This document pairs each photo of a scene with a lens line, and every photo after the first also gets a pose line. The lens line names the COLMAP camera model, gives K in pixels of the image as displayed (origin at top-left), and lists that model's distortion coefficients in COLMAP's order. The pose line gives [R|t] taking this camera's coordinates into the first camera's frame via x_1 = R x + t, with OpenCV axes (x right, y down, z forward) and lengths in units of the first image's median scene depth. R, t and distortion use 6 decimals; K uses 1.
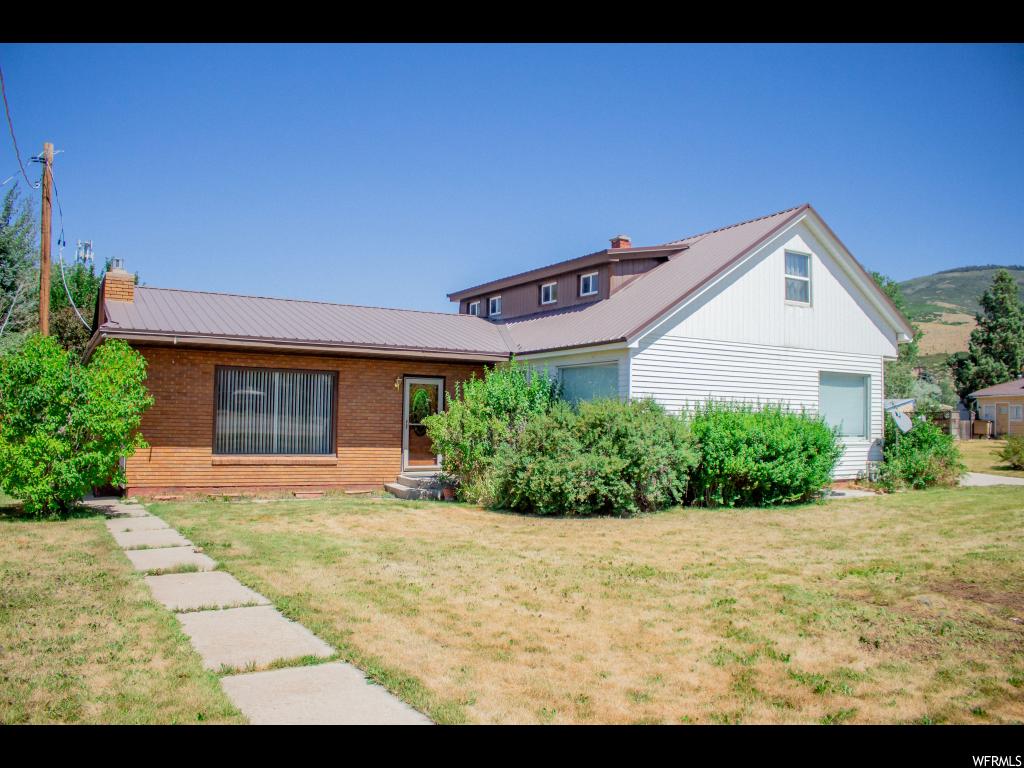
lens RADIAL K [[832.9, 0, 512.0], [0, 832.9, 384.0], [0, 0, 1]] dist [-0.160195, 0.121575]
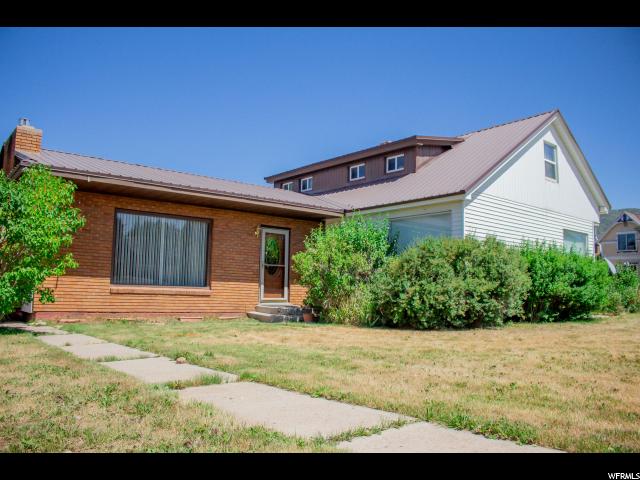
lens RADIAL K [[520.5, 0, 320.0], [0, 520.5, 240.0], [0, 0, 1]] dist [-0.160195, 0.121575]
pose [[0.986173, 0.019323, 0.164587, -0.190990], [-0.011002, 0.998622, -0.051317, 0.056633], [-0.165352, 0.048797, 0.985027, 0.234284]]
